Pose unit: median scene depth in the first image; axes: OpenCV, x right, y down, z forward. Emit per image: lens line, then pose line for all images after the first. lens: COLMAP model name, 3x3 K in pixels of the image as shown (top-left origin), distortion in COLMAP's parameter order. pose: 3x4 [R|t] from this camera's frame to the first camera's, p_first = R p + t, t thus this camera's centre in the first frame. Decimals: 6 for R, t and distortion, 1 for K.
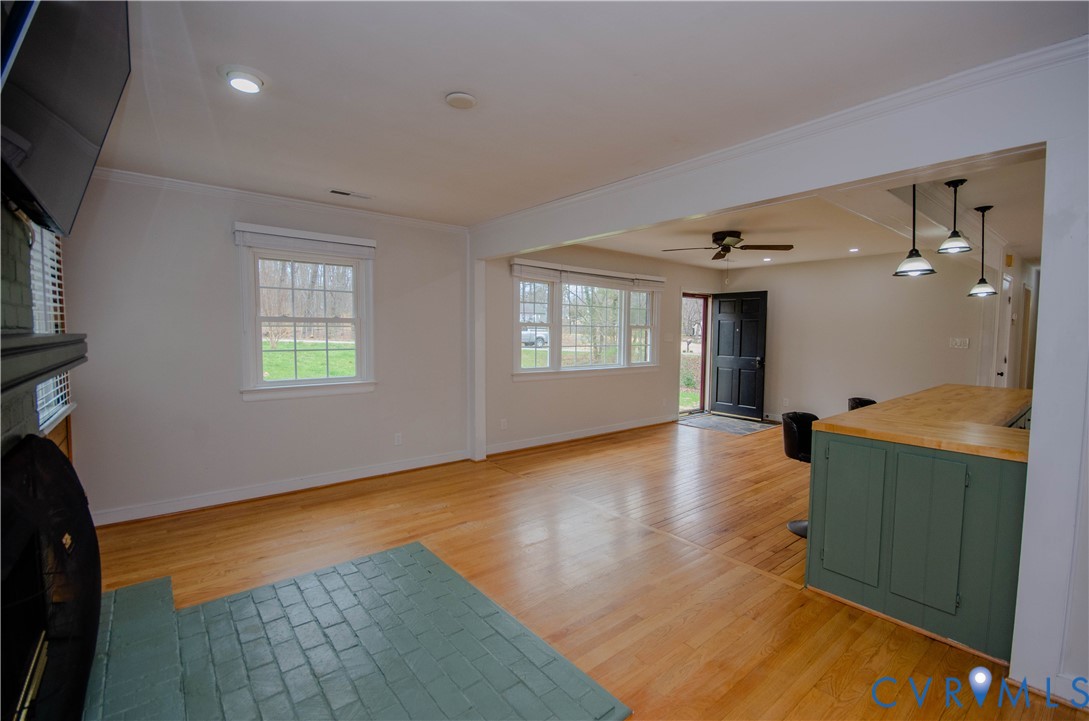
lens RADIAL K [[454.5, 0, 544.5], [0, 454.5, 360.5], [0, 0, 1]] dist [0.000689, 0.000065]
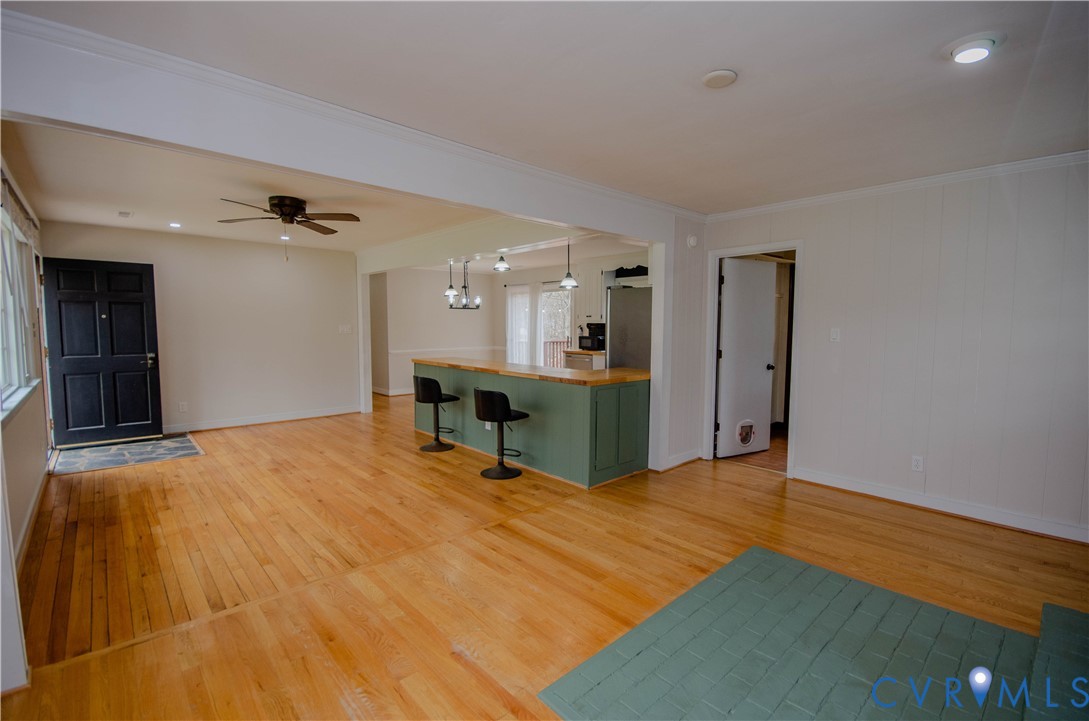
lens RADIAL K [[479.7, 0, 544.5], [0, 479.7, 360.5], [0, 0, 1]] dist [-0.000018, -0.000141]
pose [[-0.024744, -0.082201, 0.996309, -0.755338], [0.056416, 0.994911, 0.083487, -0.057756], [-0.998101, 0.058274, -0.019981, 0.880712]]
